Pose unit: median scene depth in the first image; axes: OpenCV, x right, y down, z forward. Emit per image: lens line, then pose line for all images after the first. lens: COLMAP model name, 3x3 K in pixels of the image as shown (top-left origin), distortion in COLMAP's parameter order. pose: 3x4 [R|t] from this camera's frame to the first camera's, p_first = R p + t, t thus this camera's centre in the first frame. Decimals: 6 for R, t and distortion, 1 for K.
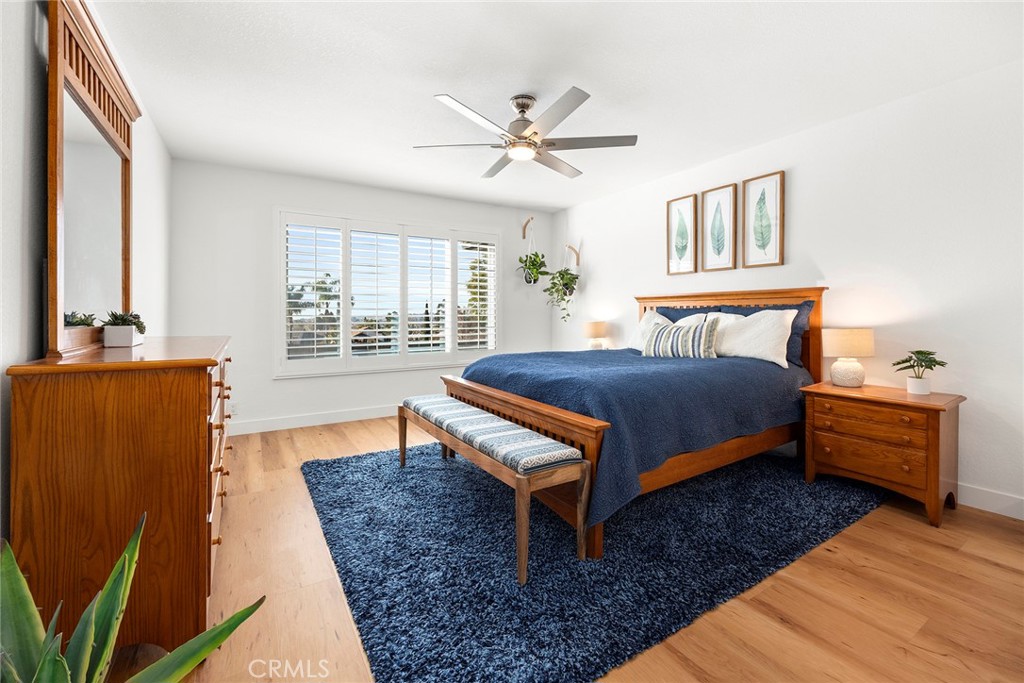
lens RADIAL K [[431.6, 0, 508.9], [0, 431.6, 316.6], [0, 0, 1]] dist [0.000991, 0.000105]
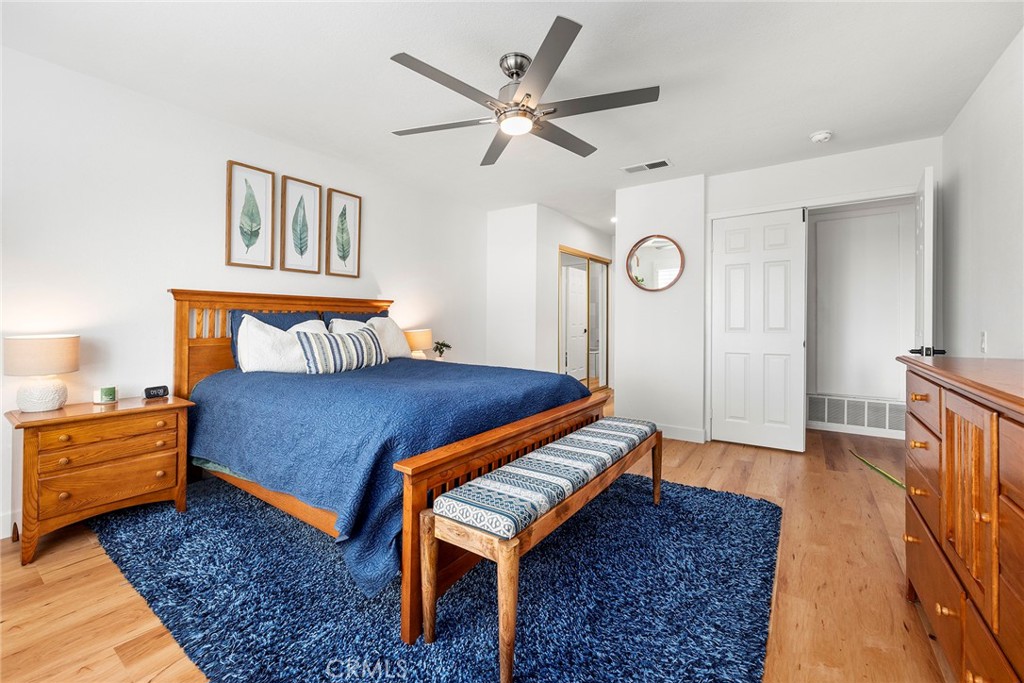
lens RADIAL K [[423.4, 0, 507.9], [0, 423.4, 336.7], [0, 0, 1]] dist [-0.001519, -0.000271]
pose [[-0.400077, -0.030660, 0.915969, -0.511756], [0.006679, 0.999316, 0.036368, -0.001895], [-0.916457, 0.020667, -0.399599, 0.982719]]
